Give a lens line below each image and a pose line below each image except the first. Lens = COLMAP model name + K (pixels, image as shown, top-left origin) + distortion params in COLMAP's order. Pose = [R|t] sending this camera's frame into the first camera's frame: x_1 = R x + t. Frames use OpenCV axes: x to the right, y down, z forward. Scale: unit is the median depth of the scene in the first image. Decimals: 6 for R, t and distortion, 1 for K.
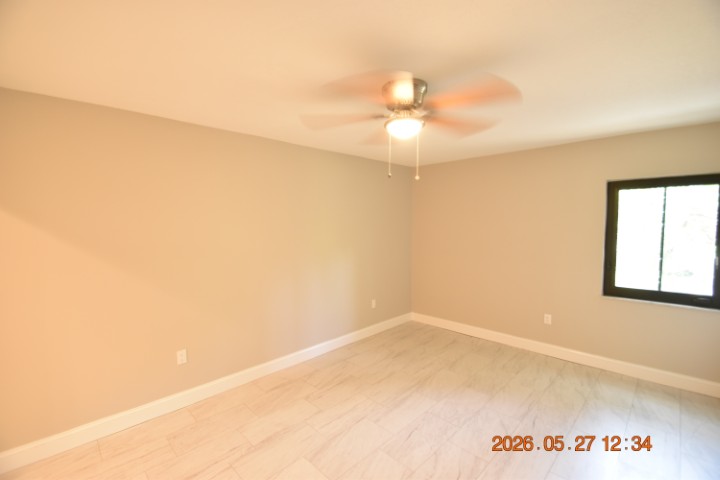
lens RADIAL K [[311.2, 0, 360.0], [0, 311.2, 240.0], [0, 0, 1]] dist [-0.009880, -0.000239]
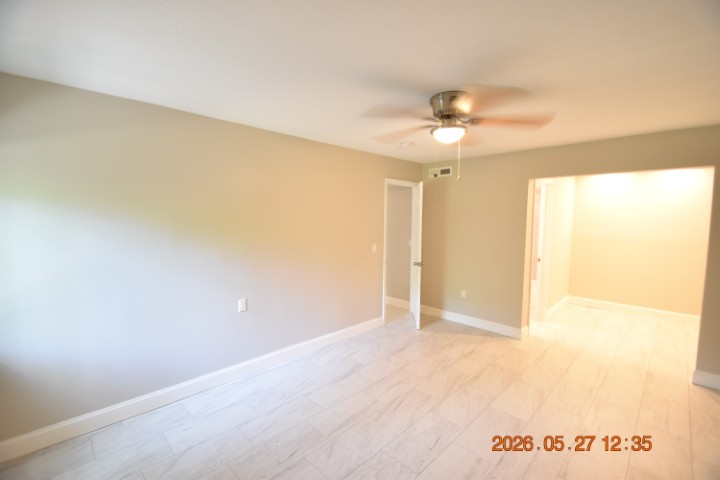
lens RADIAL K [[315.7, 0, 360.0], [0, 315.7, 240.0], [0, 0, 1]] dist [0.001156, -0.000761]
pose [[-0.999978, -0.006567, -0.000841, 0.305108], [-0.006621, 0.993165, 0.116535, -0.077634], [0.000070, 0.116538, -0.993186, 1.437859]]
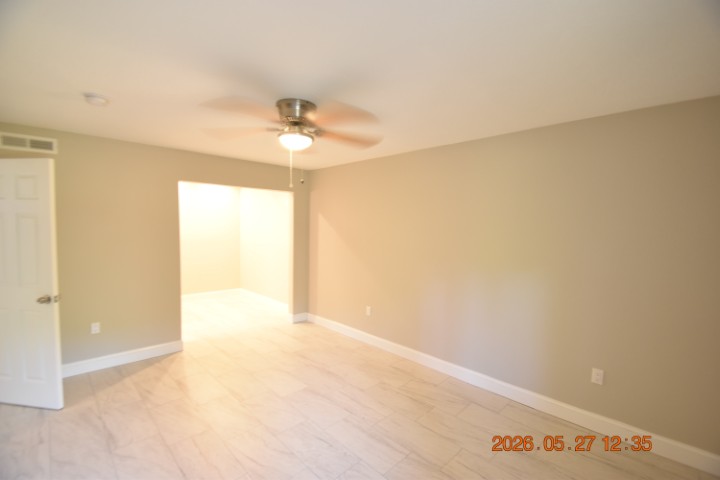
lens RADIAL K [[315.7, 0, 360.0], [0, 315.7, 240.0], [0, 0, 1]] dist [0.001156, -0.000761]
pose [[-0.017096, 0.053292, -0.998433, 0.864419], [-0.059810, 0.996736, 0.054225, -0.056409], [0.998063, 0.060644, -0.013853, 0.832805]]
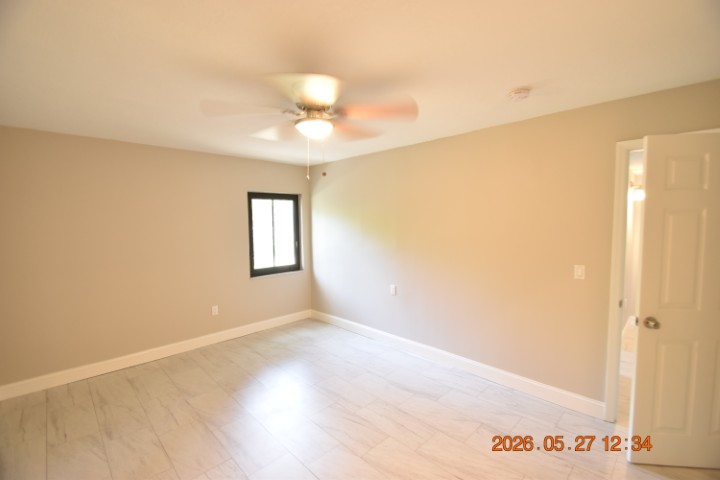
lens RADIAL K [[315.7, 0, 360.0], [0, 315.7, 240.0], [0, 0, 1]] dist [0.001156, -0.000761]
pose [[0.012402, -0.062847, 0.997946, -0.607320], [0.059819, 0.996282, 0.061999, -0.041949], [-0.998132, 0.058927, 0.016115, 0.553753]]
